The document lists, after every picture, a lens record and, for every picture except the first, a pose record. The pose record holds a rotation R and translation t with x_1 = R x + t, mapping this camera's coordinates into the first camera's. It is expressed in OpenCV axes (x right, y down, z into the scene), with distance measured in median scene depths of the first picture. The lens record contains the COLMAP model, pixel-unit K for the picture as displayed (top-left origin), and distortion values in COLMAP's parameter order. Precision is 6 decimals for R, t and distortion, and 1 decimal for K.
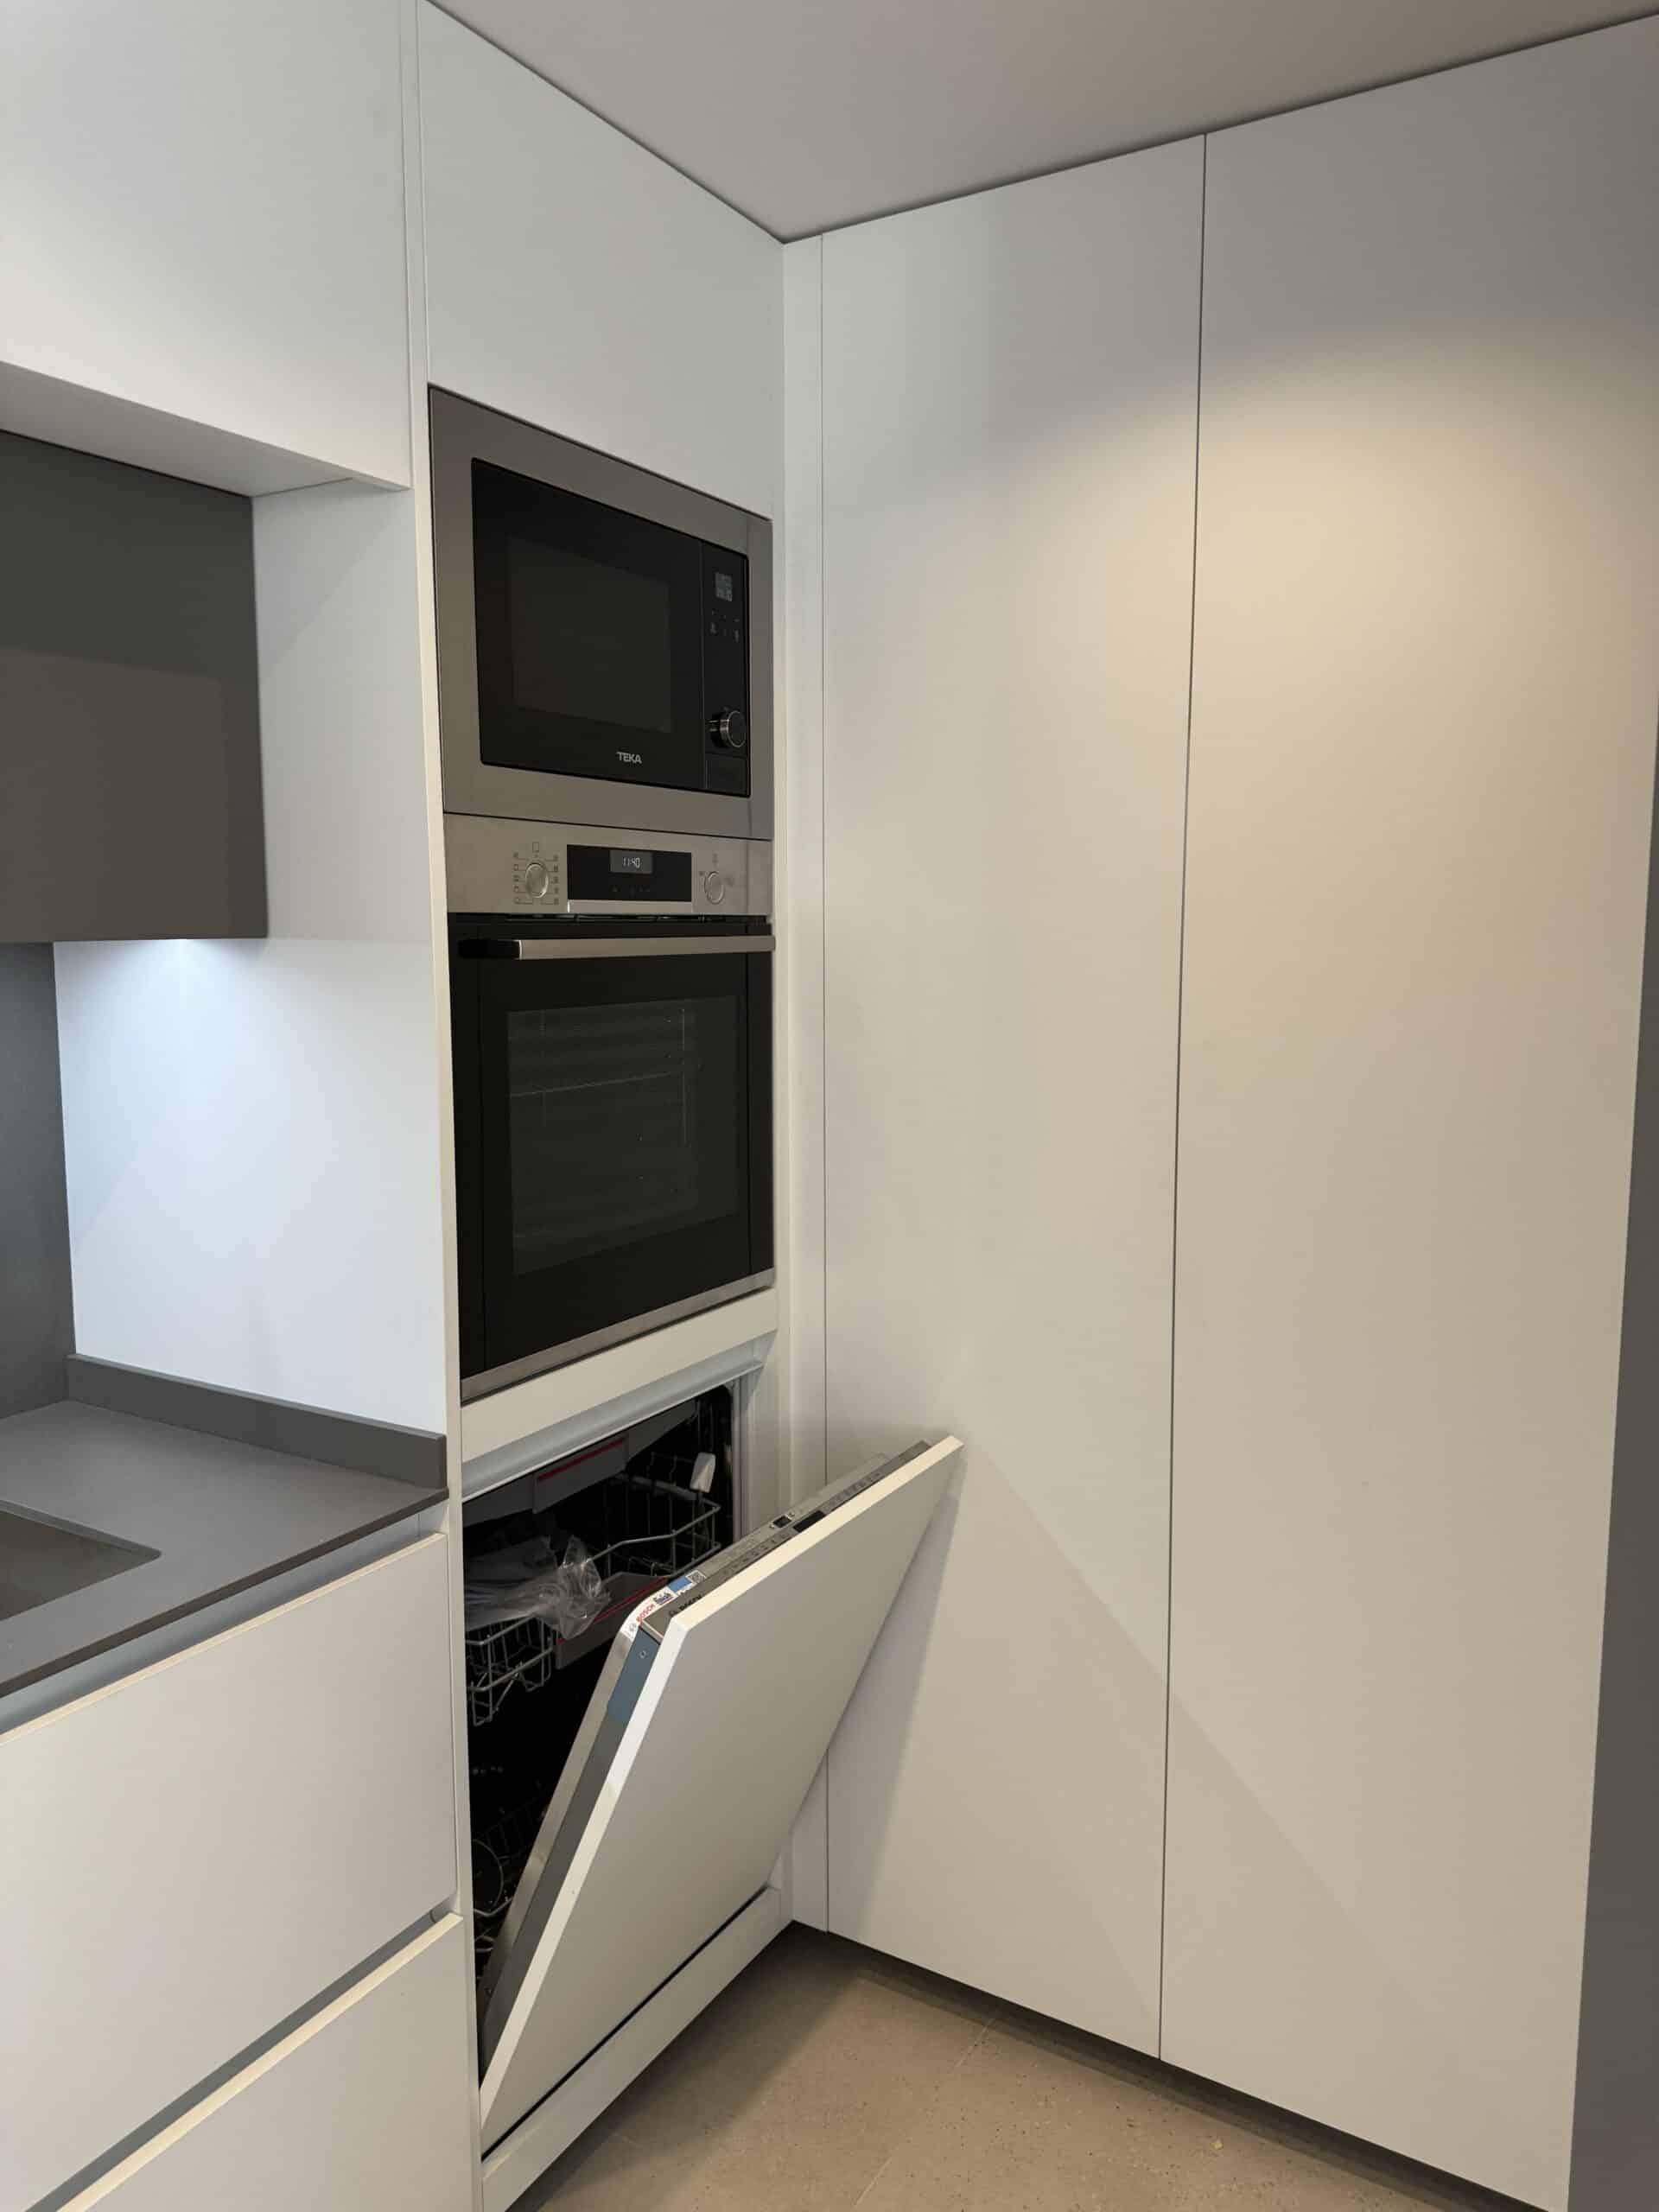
lens RADIAL K [[1553.0, 0, 831.4], [0, 1553.0, 1107.4], [0, 0, 1]] dist [0.023336, -0.005832]
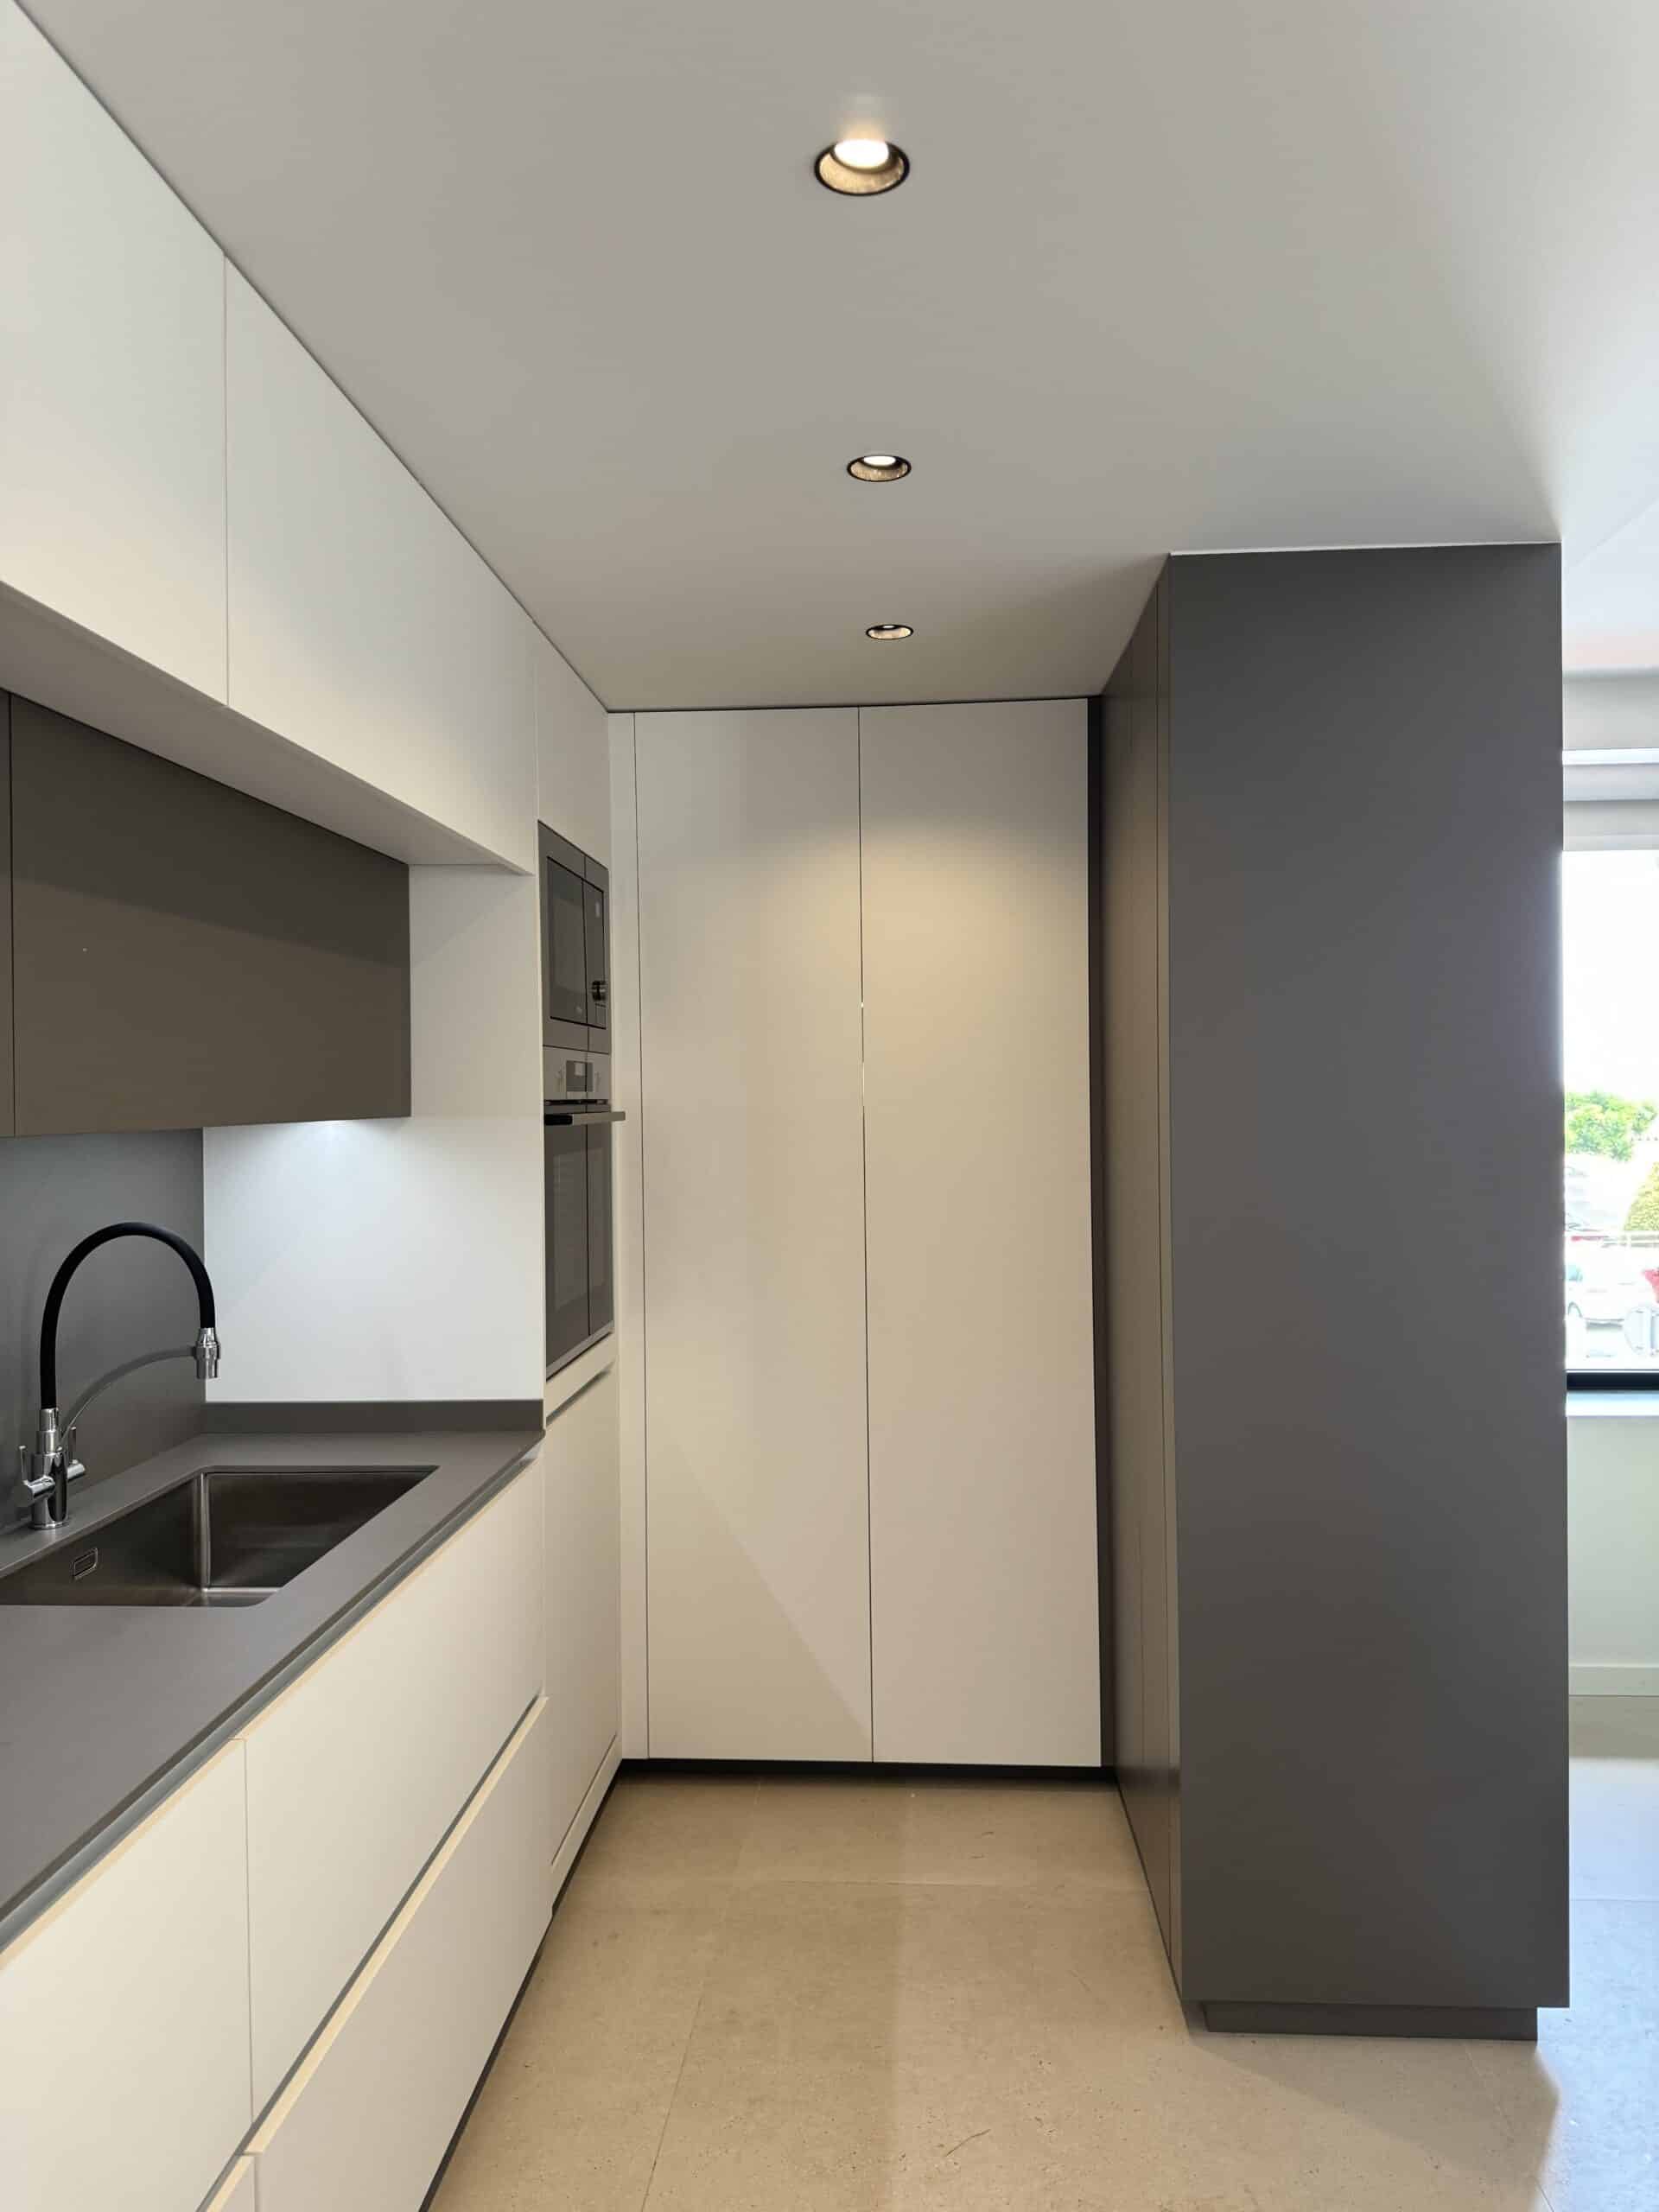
lens RADIAL K [[1553.0, 0, 836.4], [0, 1553.0, 1108.0], [0, 0, 1]] dist [0.023336, -0.005832]
pose [[0.881669, -0.029006, 0.470976, -0.727866], [0.085488, 0.991411, -0.098976, 0.084310], [-0.464060, 0.127527, 0.876576, -0.668788]]
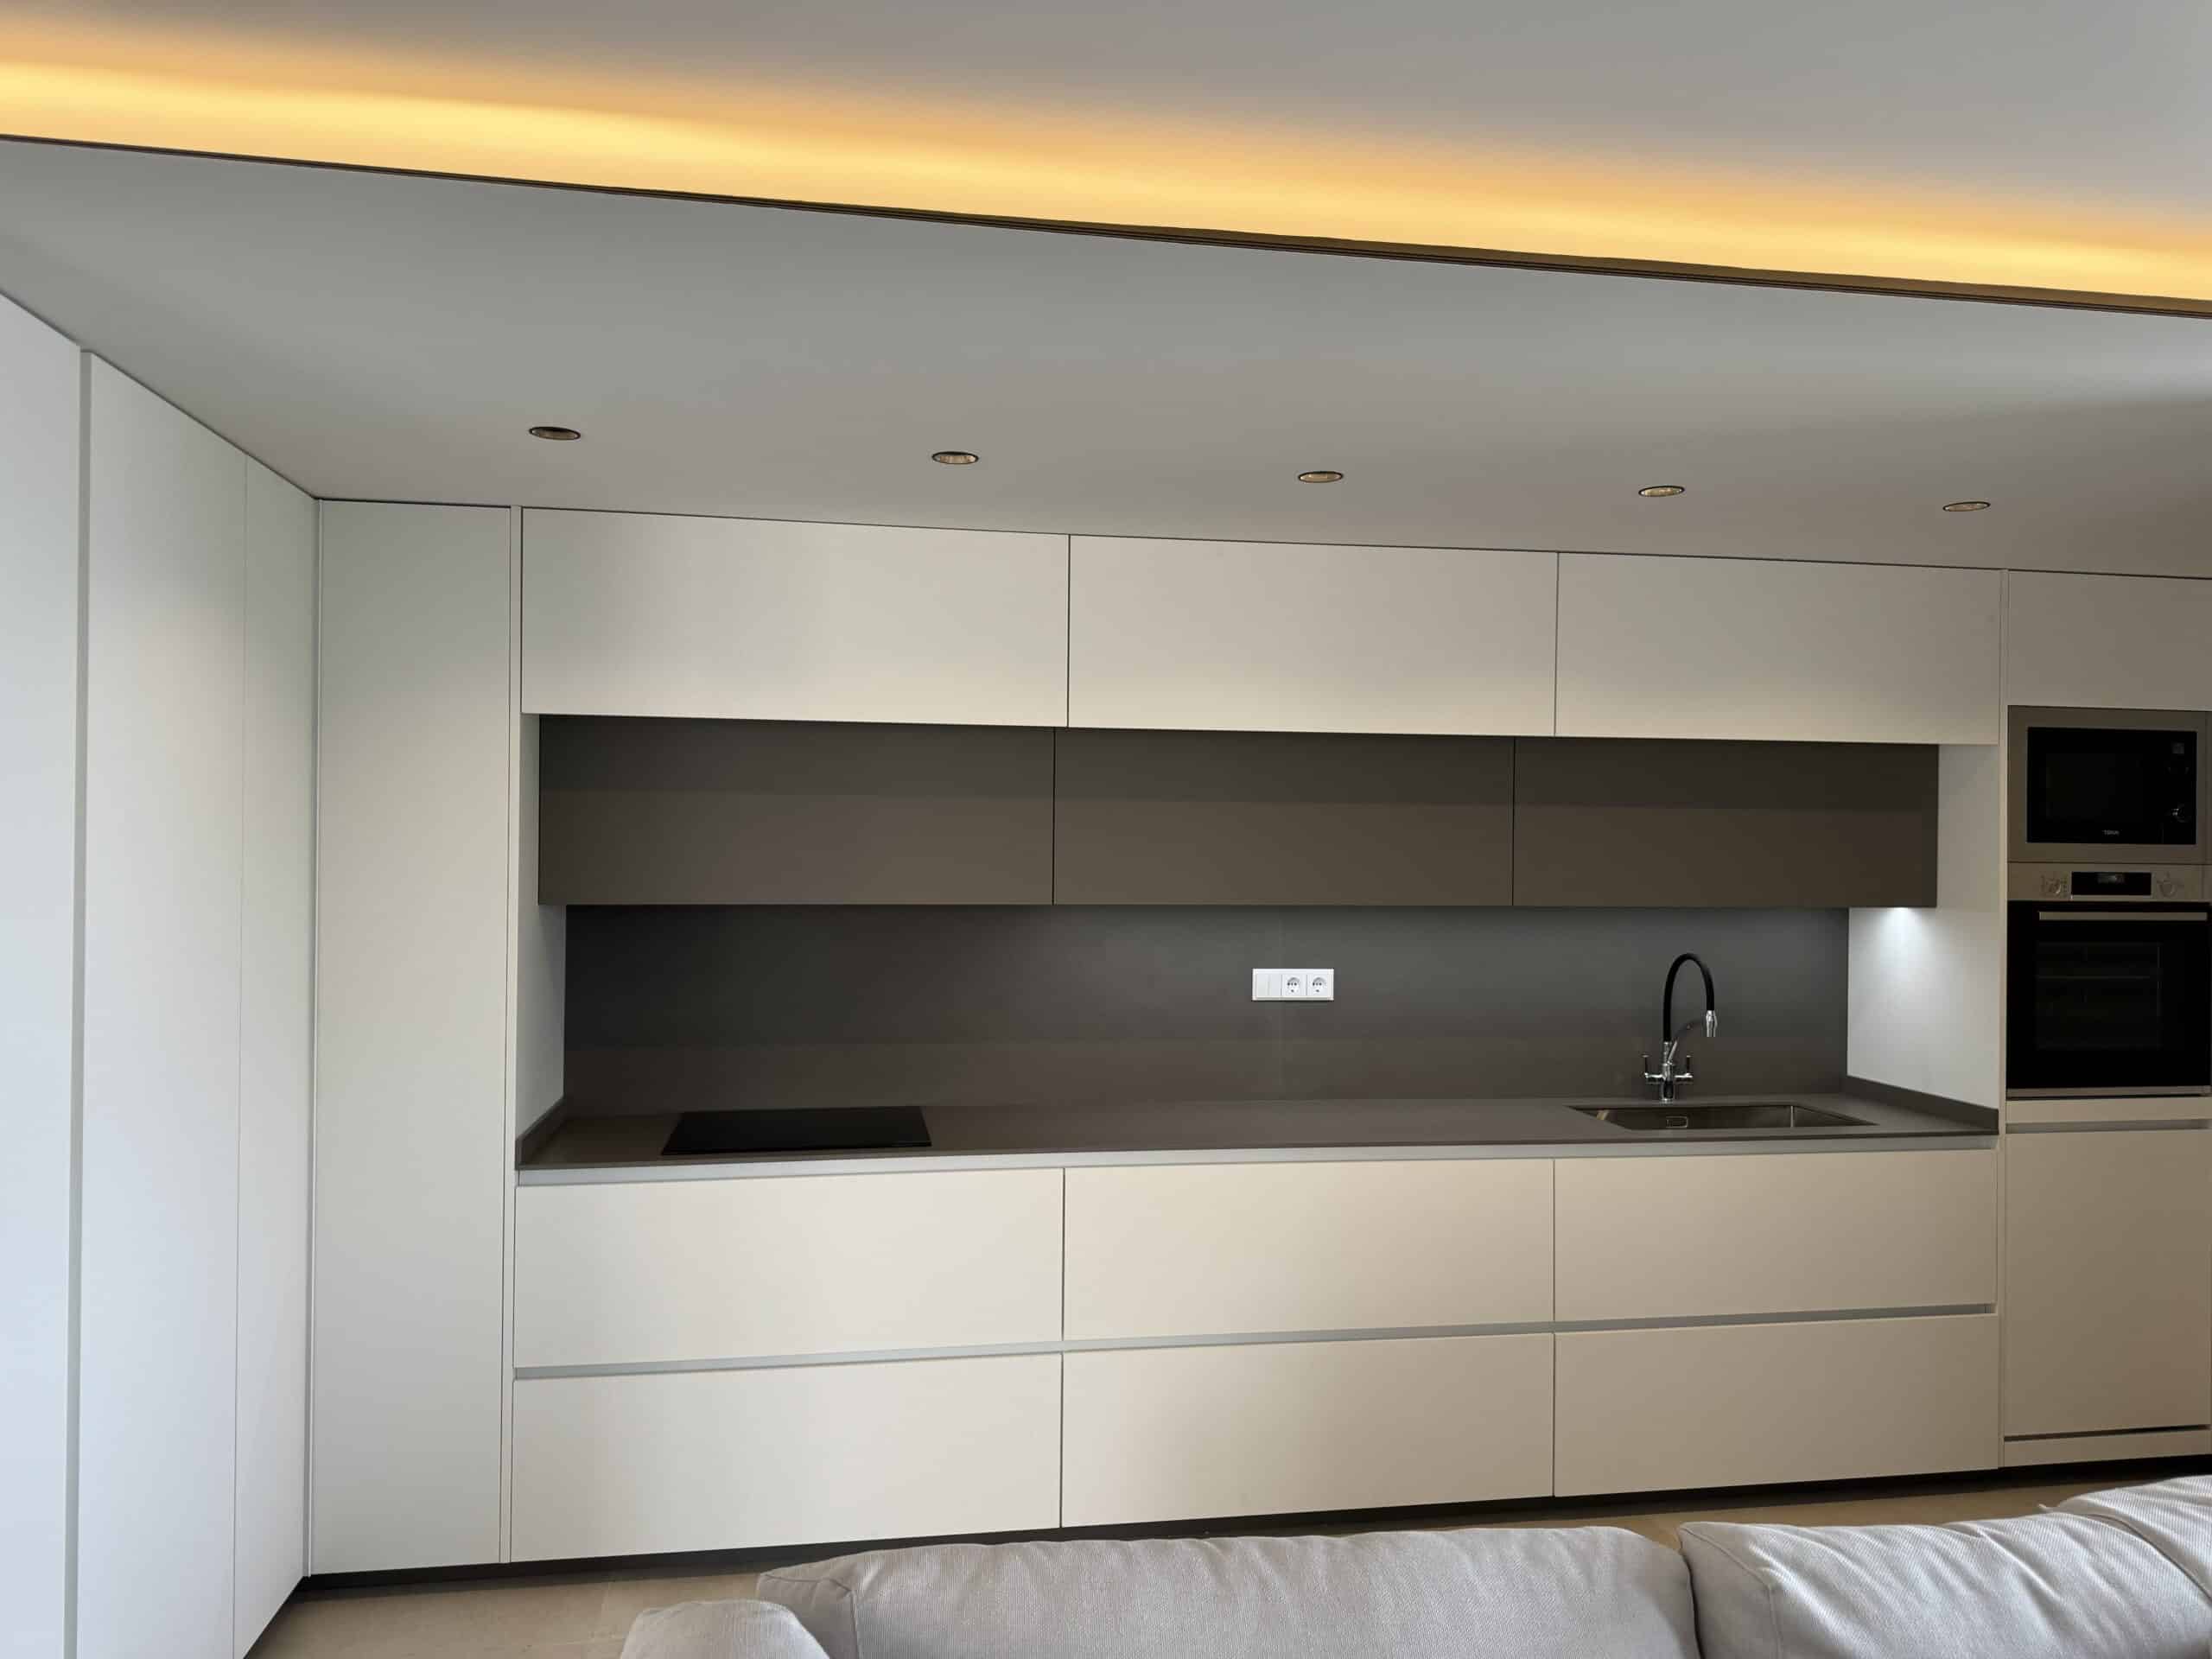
lens RADIAL K [[1553.0, 0, 1113.0], [0, 1553.0, 869.7], [0, 0, 1]] dist [0.023336, -0.005832]
pose [[0.641728, 0.005185, -0.766915, 0.713548], [-0.101781, 0.991708, -0.078461, 0.161608], [0.760149, 0.128408, 0.636934, -1.611415]]
